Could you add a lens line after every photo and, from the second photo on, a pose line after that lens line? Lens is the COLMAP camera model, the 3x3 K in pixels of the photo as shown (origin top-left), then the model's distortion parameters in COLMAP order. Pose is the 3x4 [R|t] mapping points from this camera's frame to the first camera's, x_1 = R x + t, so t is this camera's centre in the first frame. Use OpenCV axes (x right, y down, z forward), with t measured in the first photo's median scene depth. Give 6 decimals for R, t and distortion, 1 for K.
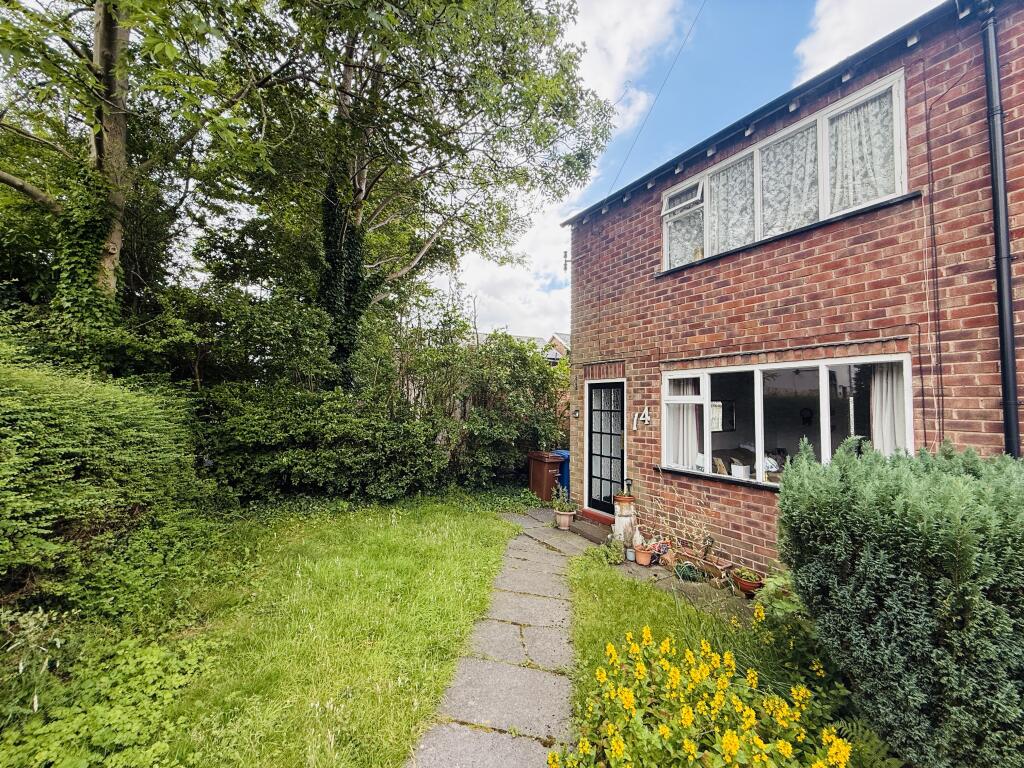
lens RADIAL K [[405.1, 0, 513.1], [0, 405.1, 386.0], [0, 0, 1]] dist [-0.001064, -0.000365]
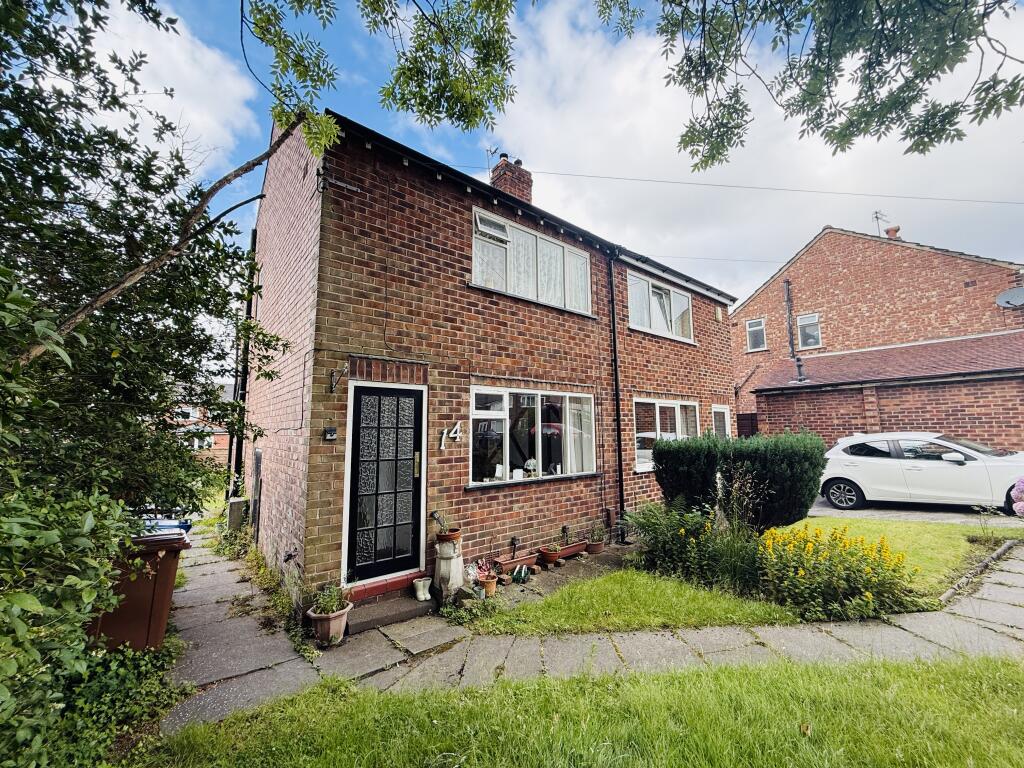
lens RADIAL K [[405.1, 0, 512.3], [0, 405.1, 381.5], [0, 0, 1]] dist [-0.001064, -0.000365]
pose [[-0.124083, 0.101312, 0.987086, -0.576369], [-0.045462, 0.993149, -0.107649, 0.054024], [-0.991230, -0.058232, -0.118627, 0.989445]]
